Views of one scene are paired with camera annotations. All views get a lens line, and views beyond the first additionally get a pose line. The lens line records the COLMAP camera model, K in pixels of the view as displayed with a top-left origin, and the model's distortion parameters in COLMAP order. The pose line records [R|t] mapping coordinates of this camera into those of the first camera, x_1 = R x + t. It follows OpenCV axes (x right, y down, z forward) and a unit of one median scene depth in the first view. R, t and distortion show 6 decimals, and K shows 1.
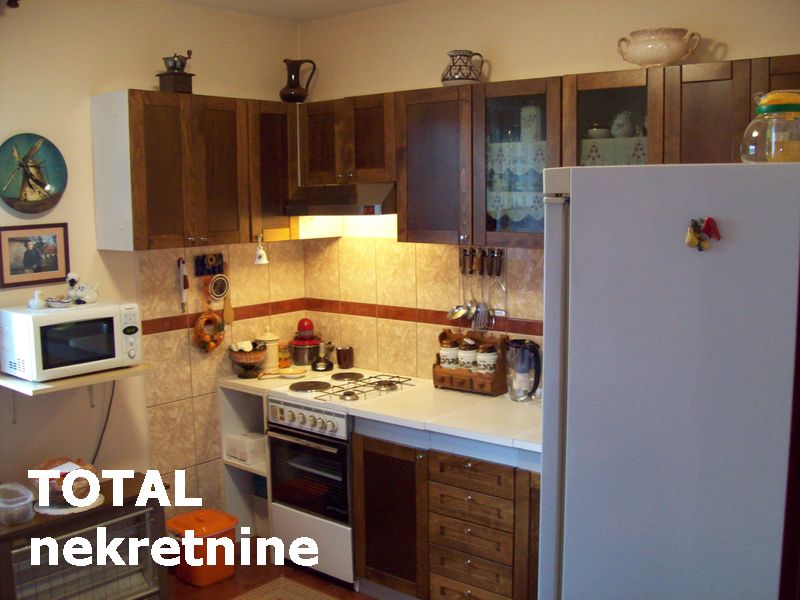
lens RADIAL K [[846.9, 0, 404.4], [0, 846.9, 300.4], [0, 0, 1]] dist [-0.186343, 0.145755]
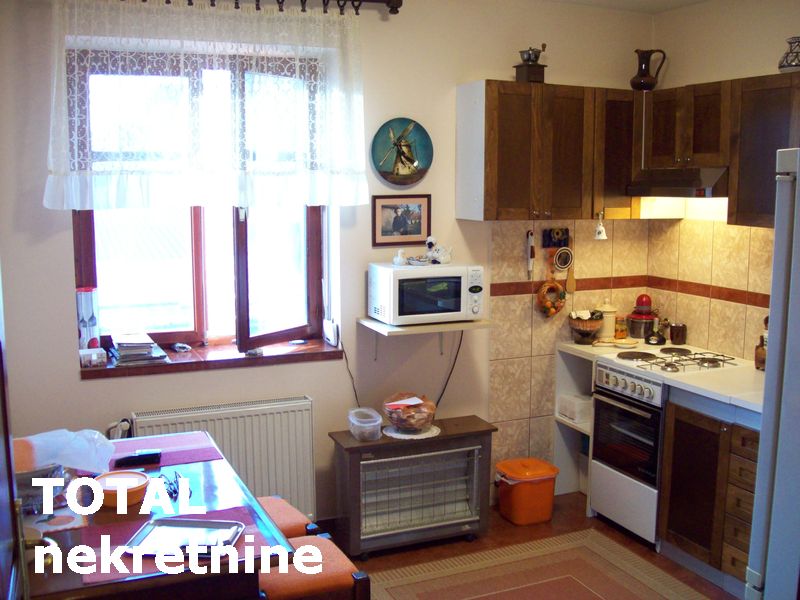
lens RADIAL K [[846.9, 0, 404.4], [0, 846.9, 300.4], [0, 0, 1]] dist [-0.186343, 0.145755]
pose [[0.891253, 0.076633, -0.446985, 0.096886], [-0.069170, 0.997058, 0.033021, 0.017619], [0.448200, 0.001488, 0.893932, -0.082316]]
